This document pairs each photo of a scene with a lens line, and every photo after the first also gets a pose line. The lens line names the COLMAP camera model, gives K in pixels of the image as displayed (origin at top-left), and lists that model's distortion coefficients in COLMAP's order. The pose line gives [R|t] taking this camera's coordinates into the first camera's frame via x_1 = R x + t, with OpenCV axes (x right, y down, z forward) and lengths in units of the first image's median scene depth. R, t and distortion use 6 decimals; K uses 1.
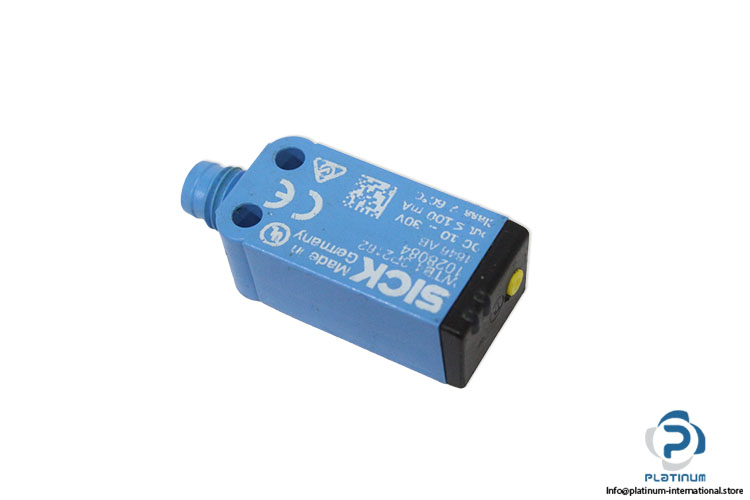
lens RADIAL K [[1942.8, 0, 375.6], [0, 1942.8, 249.6], [0, 0, 1]] dist [0.098033, 0.000000]
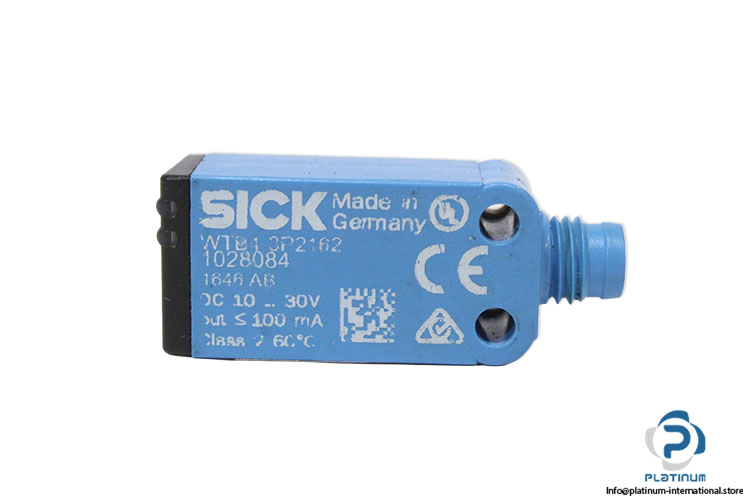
lens RADIAL K [[1942.8, 0, 375.5], [0, 1942.8, 249.2], [0, 0, 1]] dist [0.098033, 0.000000]
pose [[-0.857415, 0.514450, -0.013436, -0.008501], [-0.509965, -0.852866, -0.112049, 0.076624], [-0.069103, -0.089221, 0.993612, 0.224252]]
